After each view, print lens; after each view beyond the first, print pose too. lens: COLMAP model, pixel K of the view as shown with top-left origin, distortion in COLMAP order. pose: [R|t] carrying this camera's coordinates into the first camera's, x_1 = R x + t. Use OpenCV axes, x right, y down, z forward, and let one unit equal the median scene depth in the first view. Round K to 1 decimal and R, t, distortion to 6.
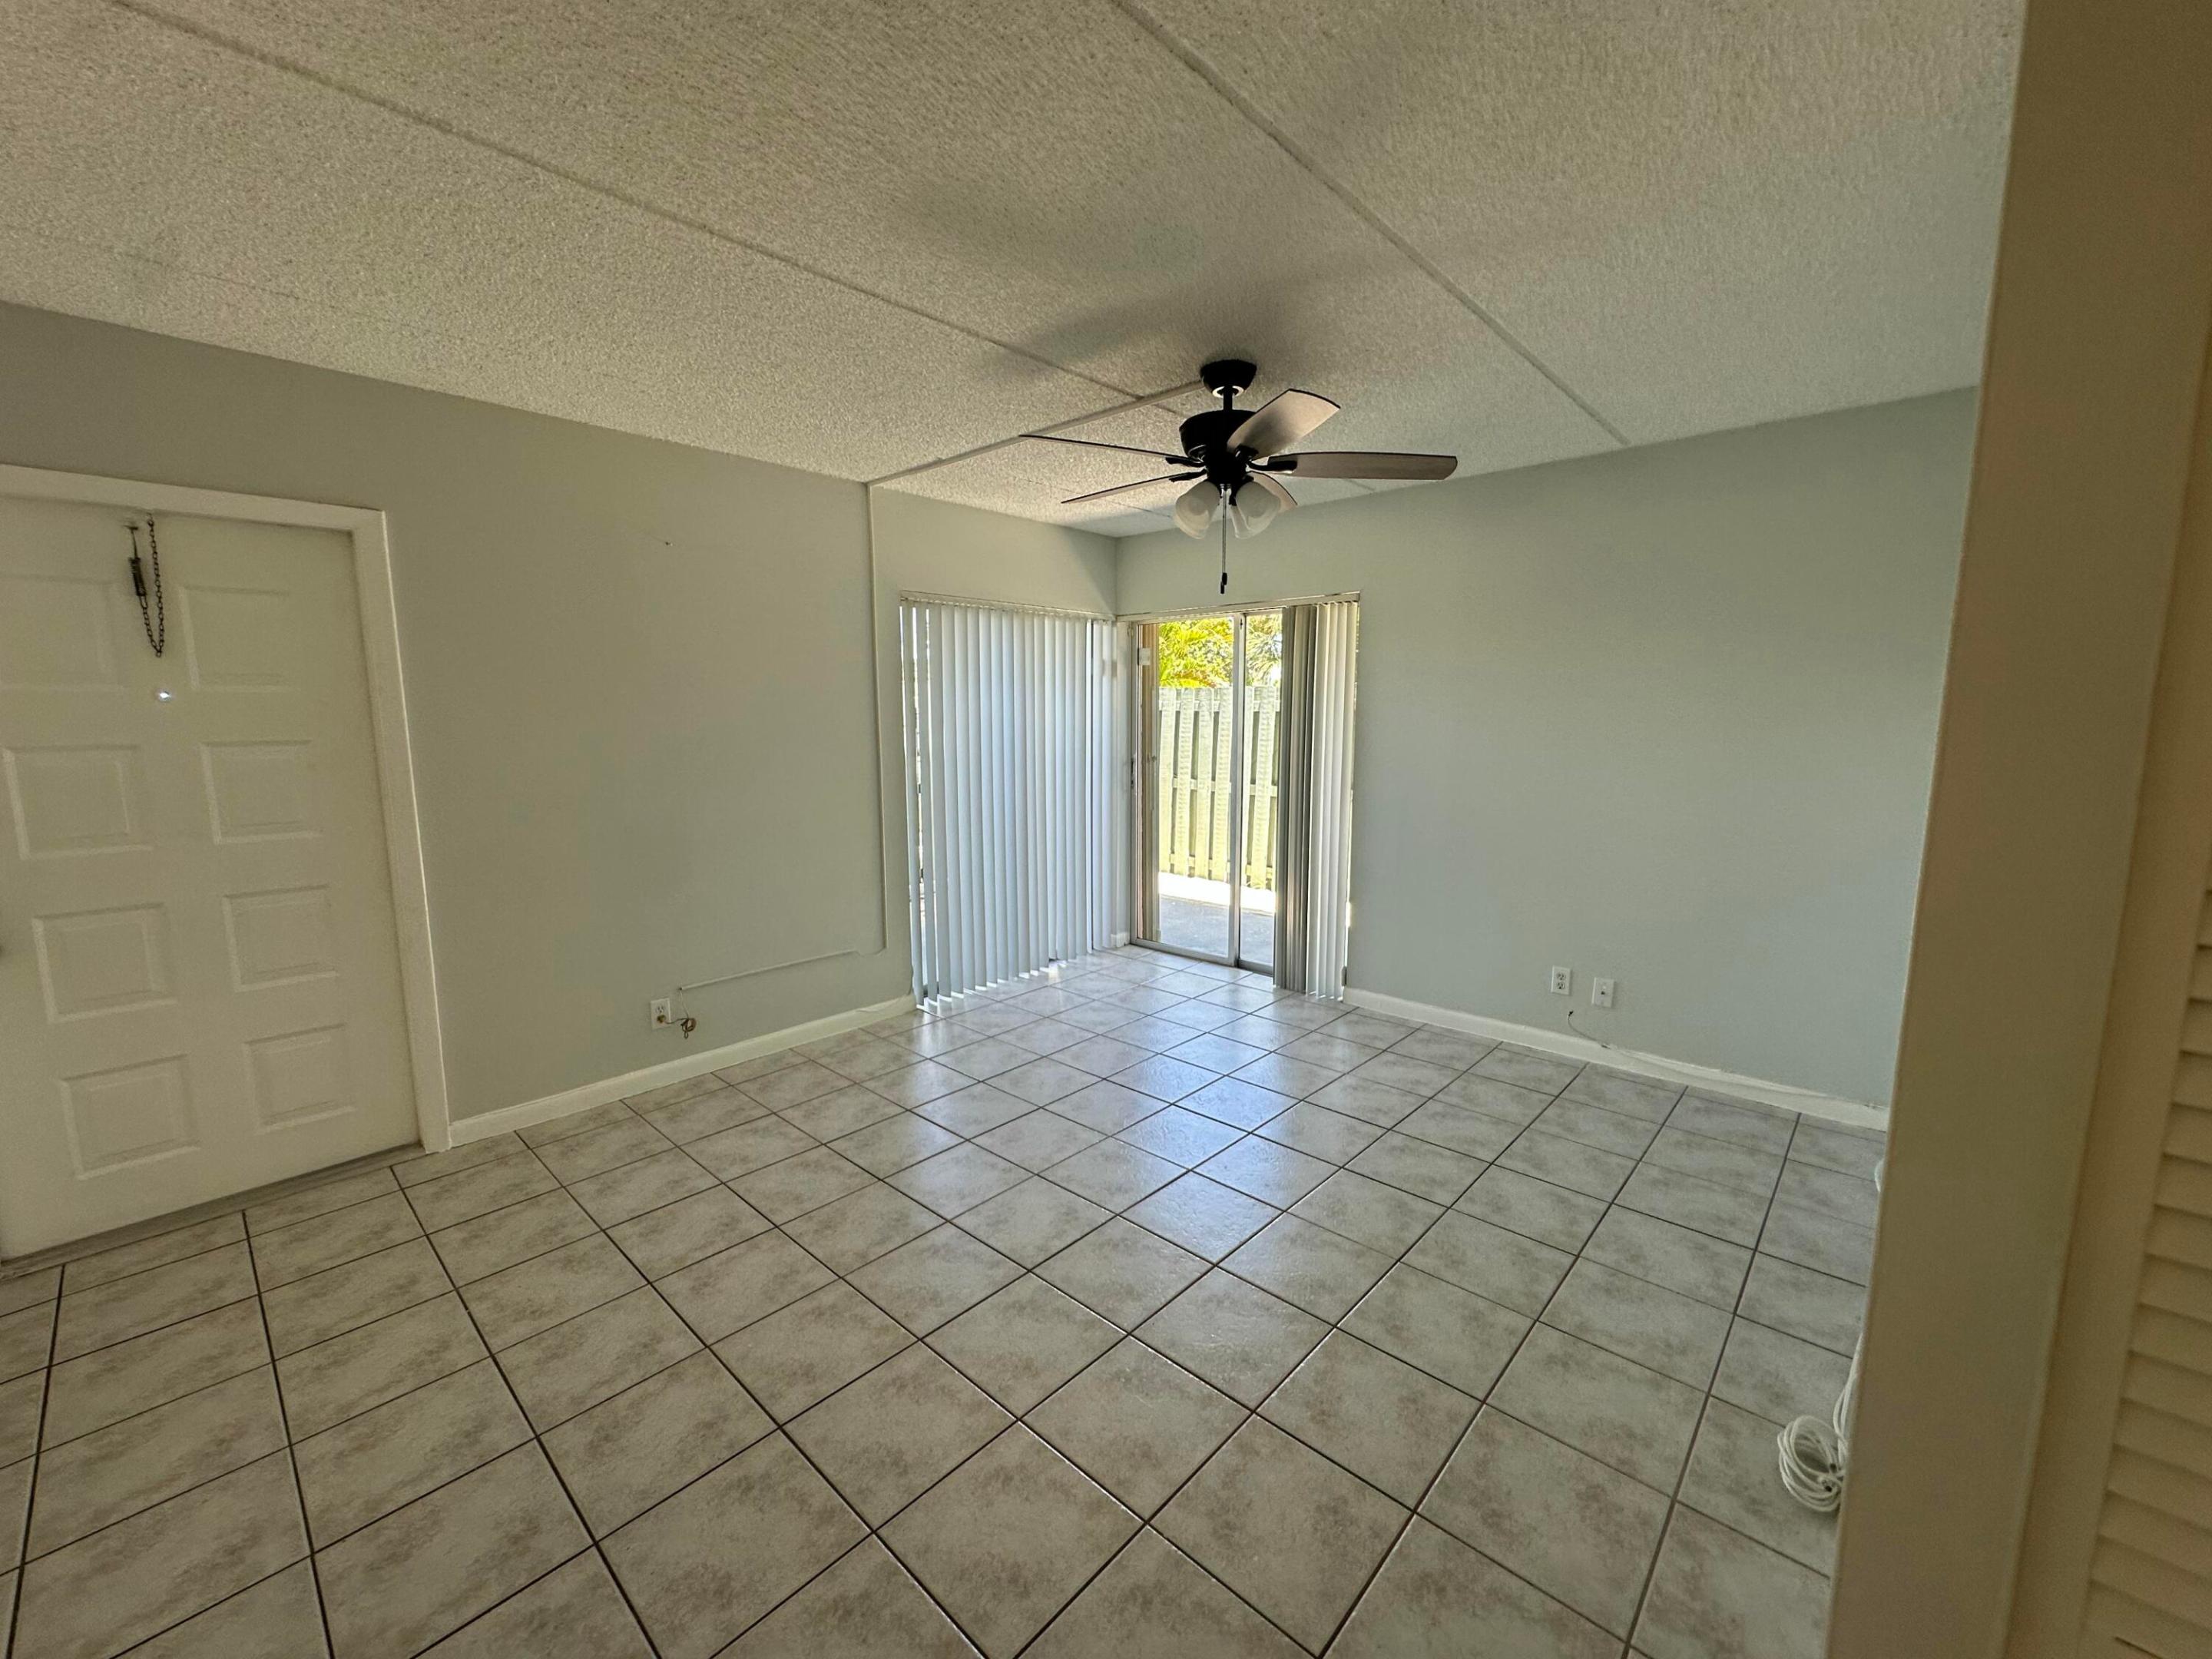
lens RADIAL K [[887.2, 0, 1104.4], [0, 887.2, 829.0], [0, 0, 1]] dist [-0.002144, -0.000140]
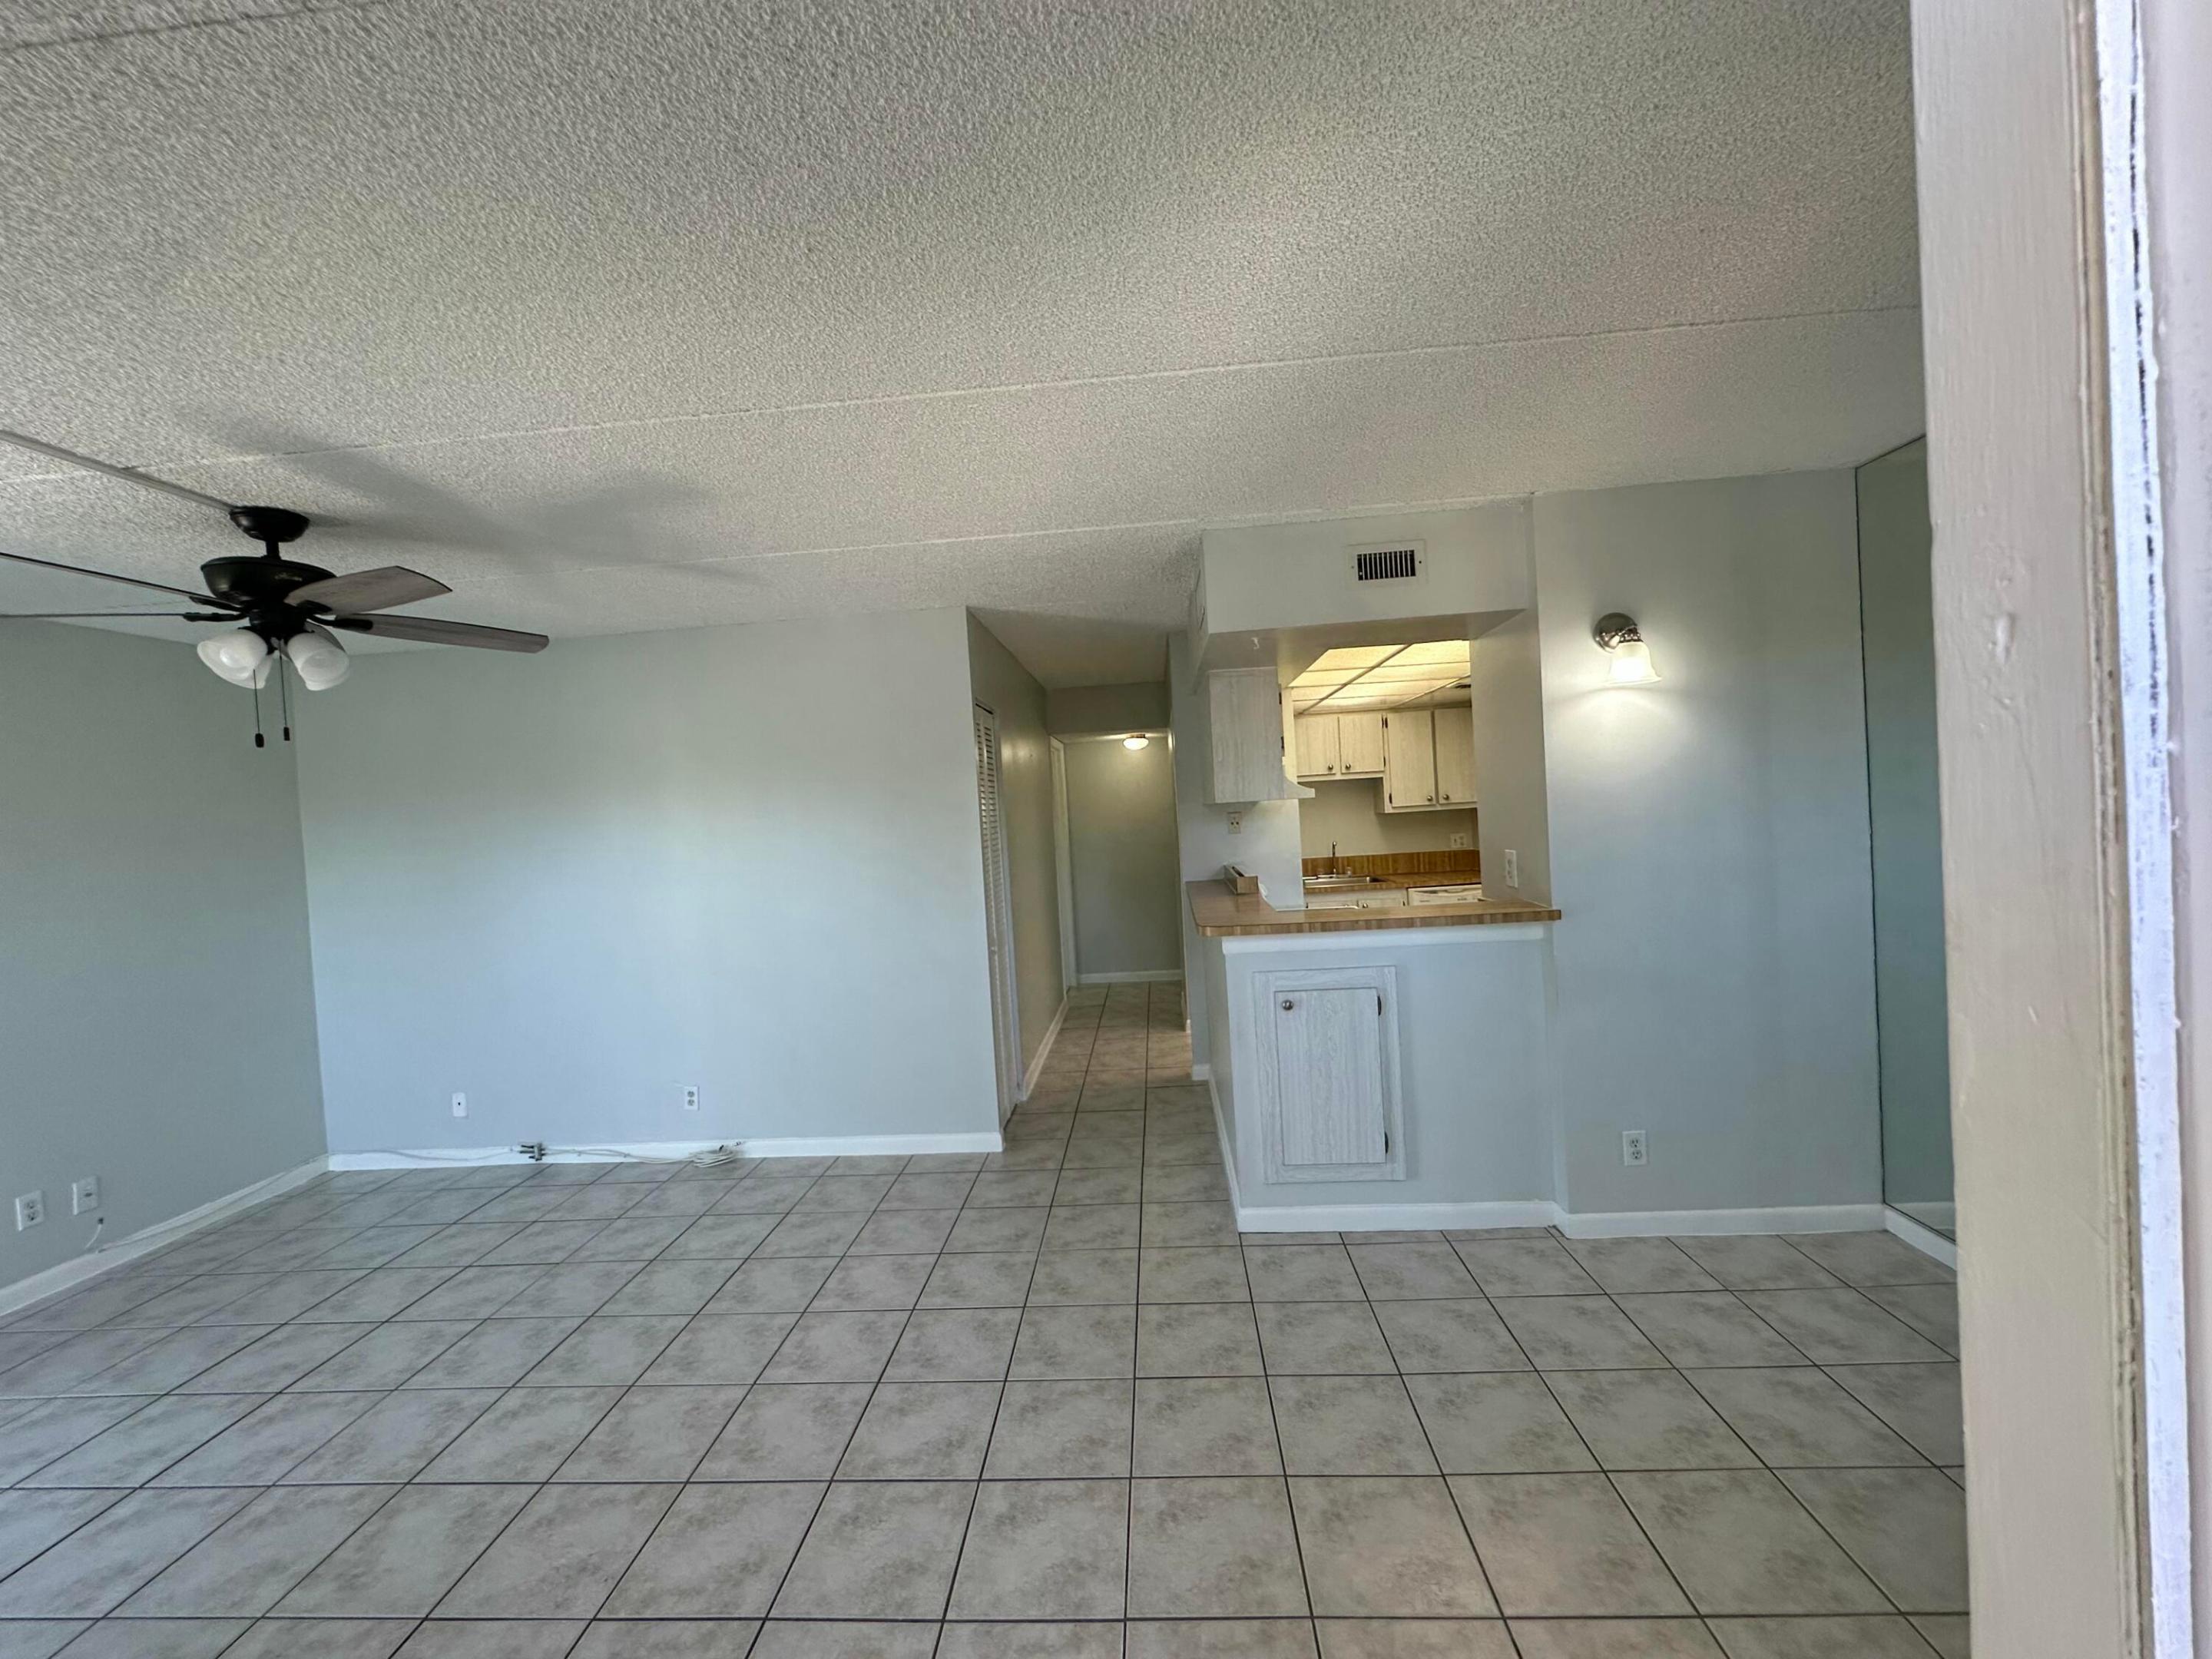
lens RADIAL K [[884.3, 0, 1099.2], [0, 884.3, 830.8], [0, 0, 1]] dist [-0.002050, -0.000185]
pose [[-0.630242, 0.024051, 0.776026, -0.882690], [0.164875, 0.980869, 0.103503, -0.114307], [-0.758690, 0.193180, -0.622150, 0.773075]]
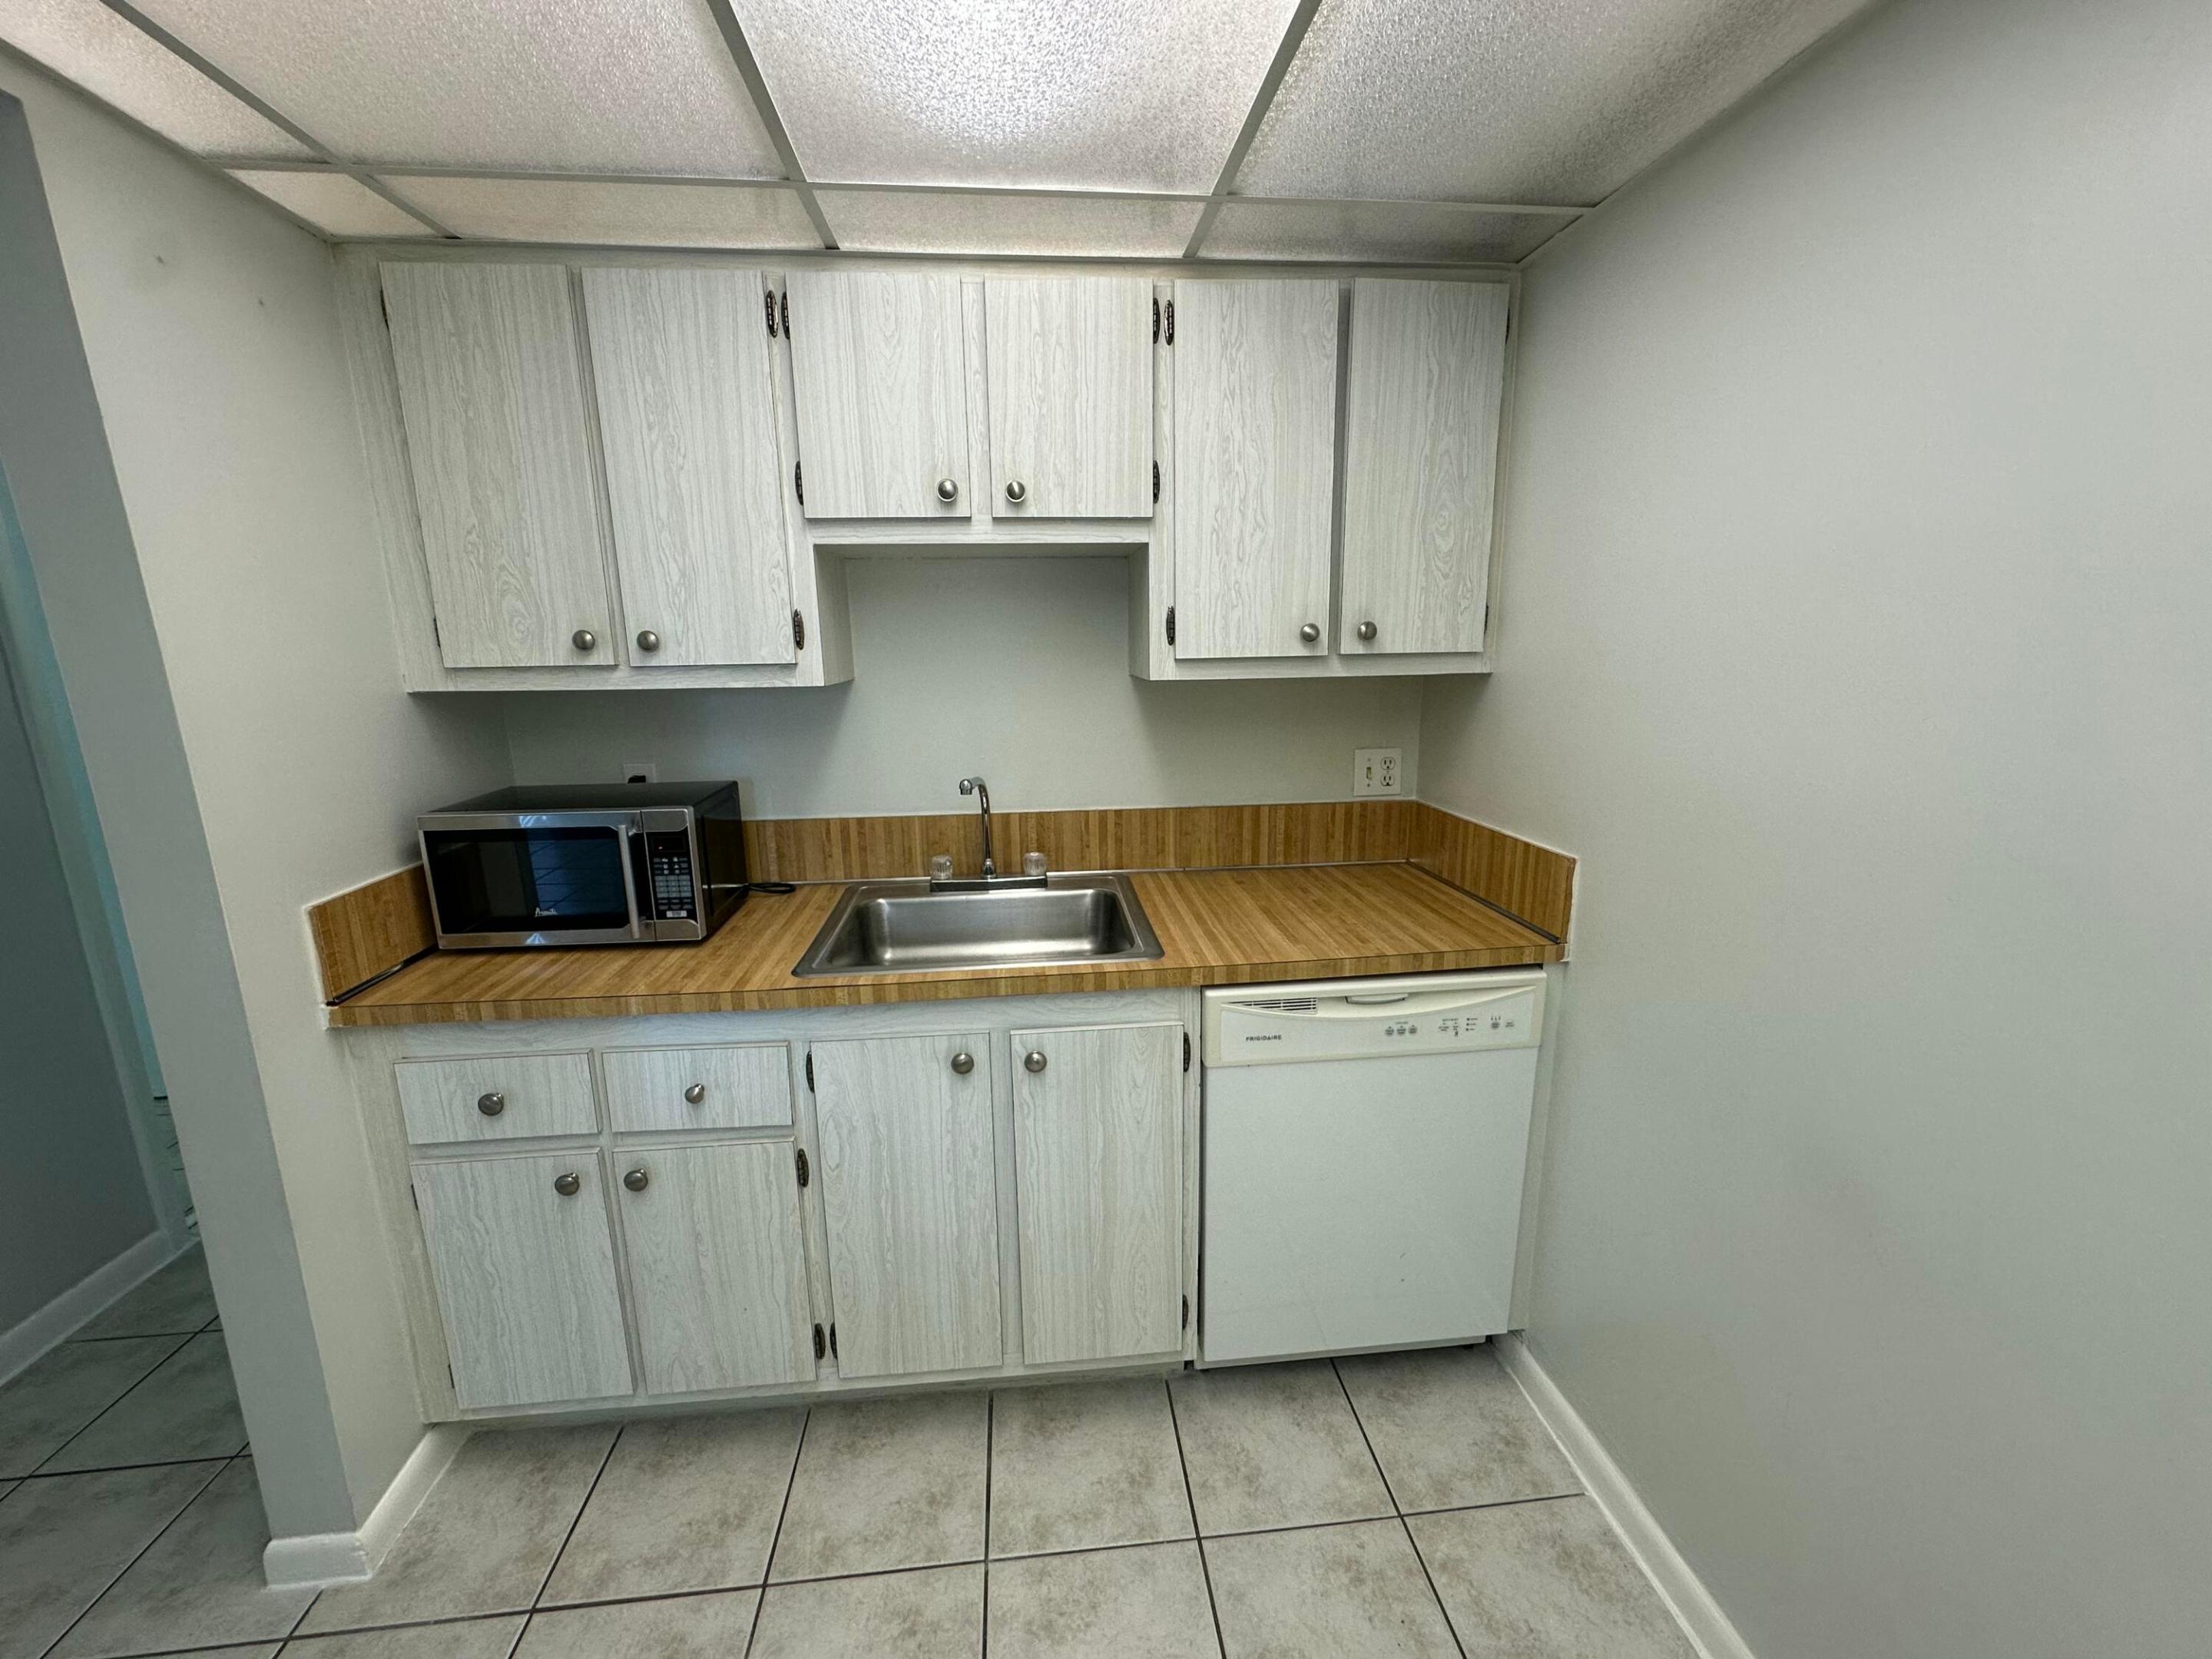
lens RADIAL K [[897.1, 0, 1100.4], [0, 897.1, 826.1], [0, 0, 1]] dist [-0.017338, -0.000034]
pose [[-0.749786, -0.124250, 0.649910, -0.124320], [0.106993, 0.946519, 0.304390, 0.064773], [-0.652973, 0.297763, -0.696393, -0.477584]]
